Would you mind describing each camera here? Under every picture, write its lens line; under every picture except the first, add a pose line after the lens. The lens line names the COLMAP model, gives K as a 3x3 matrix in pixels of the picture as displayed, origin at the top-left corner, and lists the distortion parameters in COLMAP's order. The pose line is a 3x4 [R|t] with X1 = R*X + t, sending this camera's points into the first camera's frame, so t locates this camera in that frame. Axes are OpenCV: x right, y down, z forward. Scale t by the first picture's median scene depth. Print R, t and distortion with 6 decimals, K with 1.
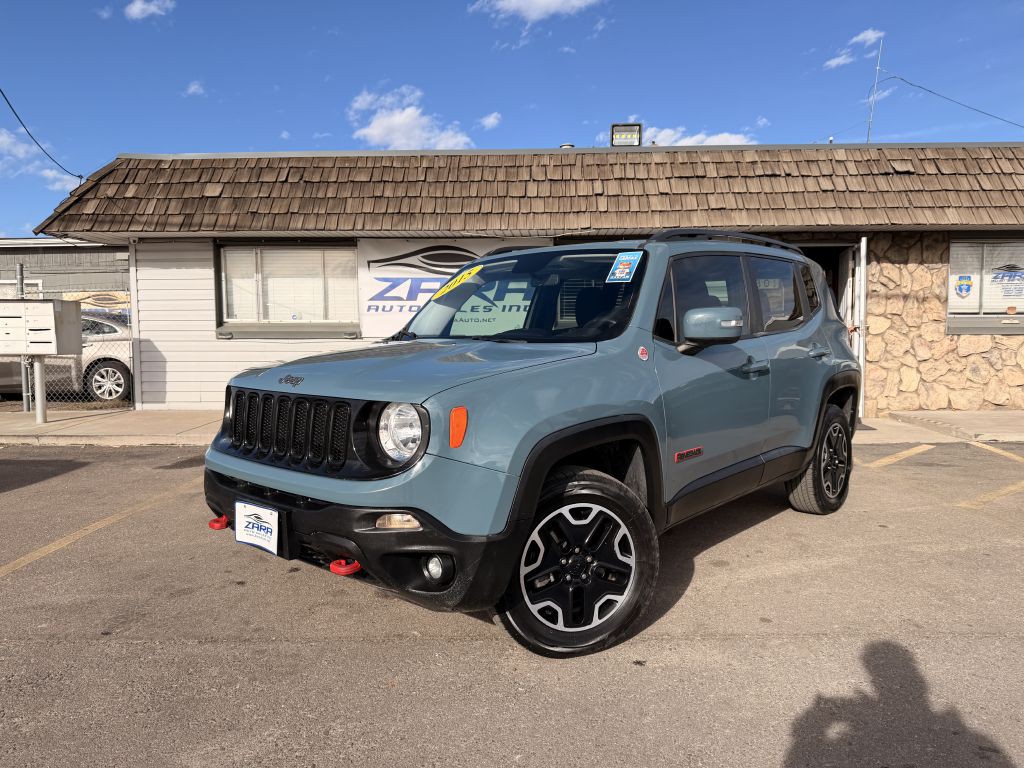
lens RADIAL K [[712.7, 0, 513.1], [0, 712.7, 402.4], [0, 0, 1]] dist [0.053300, -0.074011]
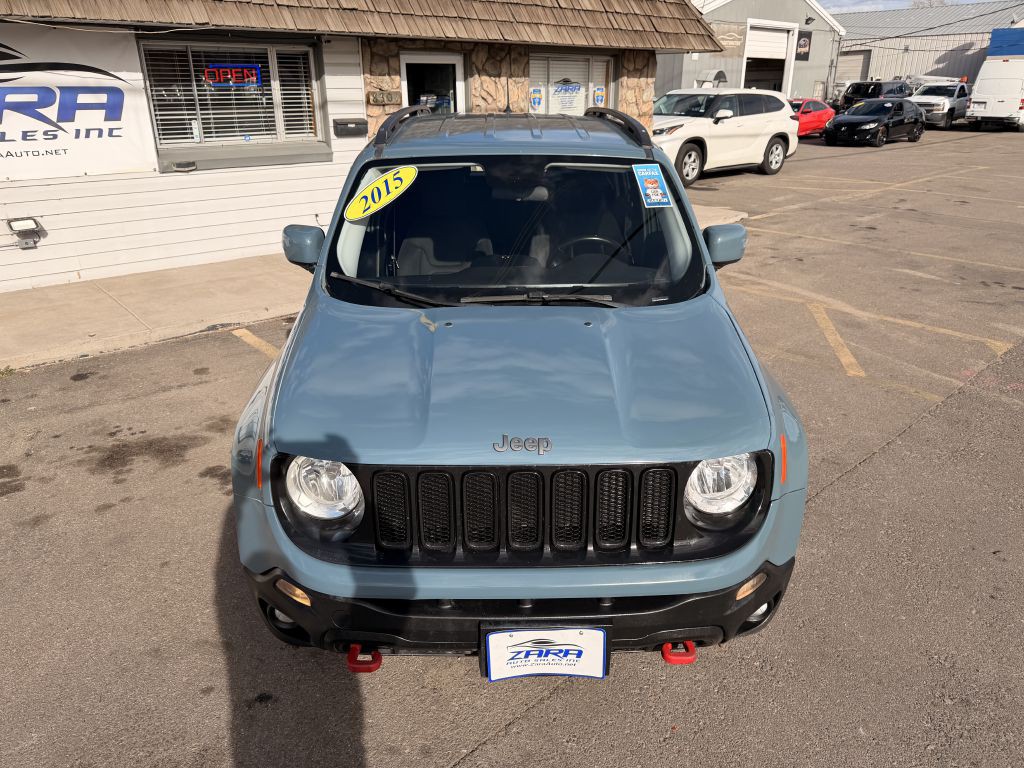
lens RADIAL K [[732.6, 0, 514.5], [0, 732.6, 388.7], [0, 0, 1]] dist [0.004207, -0.012178]
pose [[0.728224, -0.252875, 0.636980, -0.235866], [0.061349, 0.949759, 0.306909, -0.093910], [-0.682588, -0.184421, 0.707151, 0.163887]]
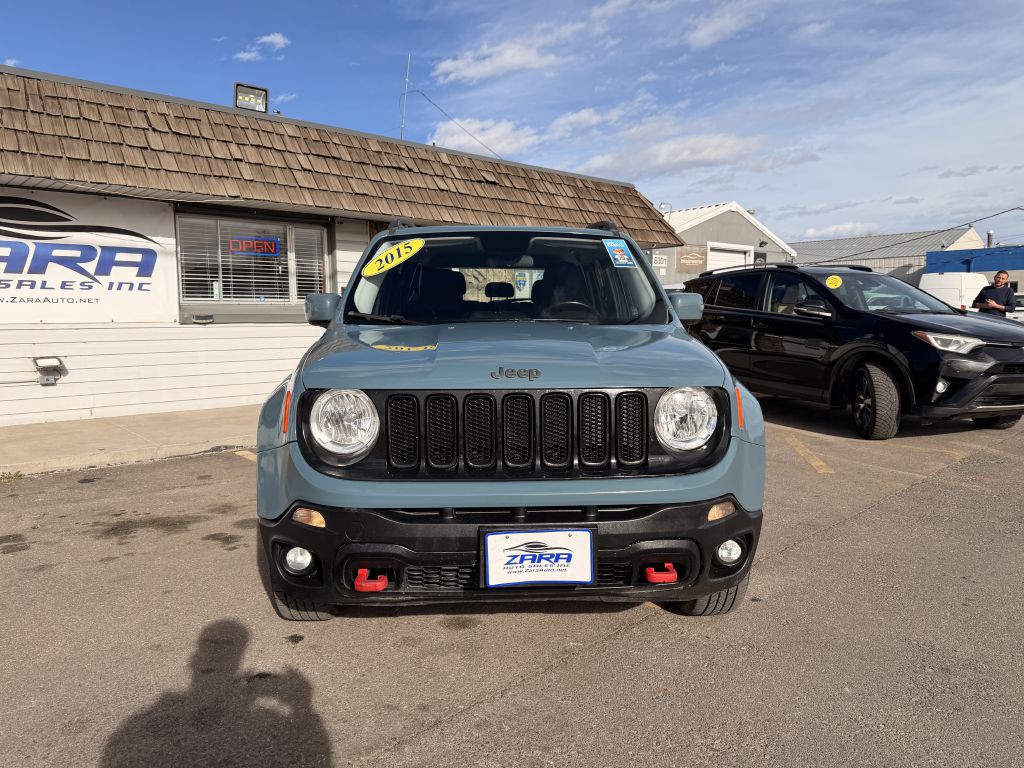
lens RADIAL K [[727.6, 0, 519.2], [0, 727.6, 382.9], [0, 0, 1]] dist [0.047246, -0.072370]
pose [[0.711216, -0.060738, 0.700345, -0.280123], [0.067528, 0.997556, 0.017938, -0.010811], [-0.699723, 0.034535, 0.713579, 0.127931]]
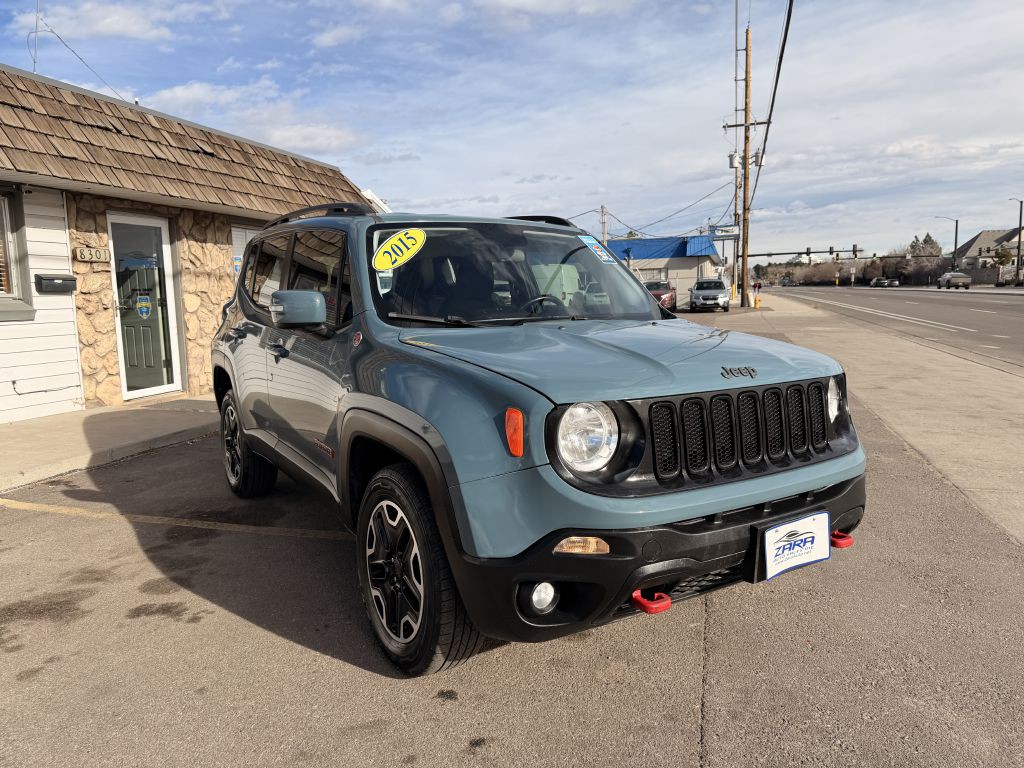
lens RADIAL K [[723.8, 0, 517.6], [0, 723.8, 386.7], [0, 0, 1]] dist [0.032144, -0.045434]
pose [[0.262580, -0.119422, 0.957492, -0.375720], [0.110542, 0.989501, 0.093100, -0.038564], [-0.958557, 0.081397, 0.273025, 0.321028]]
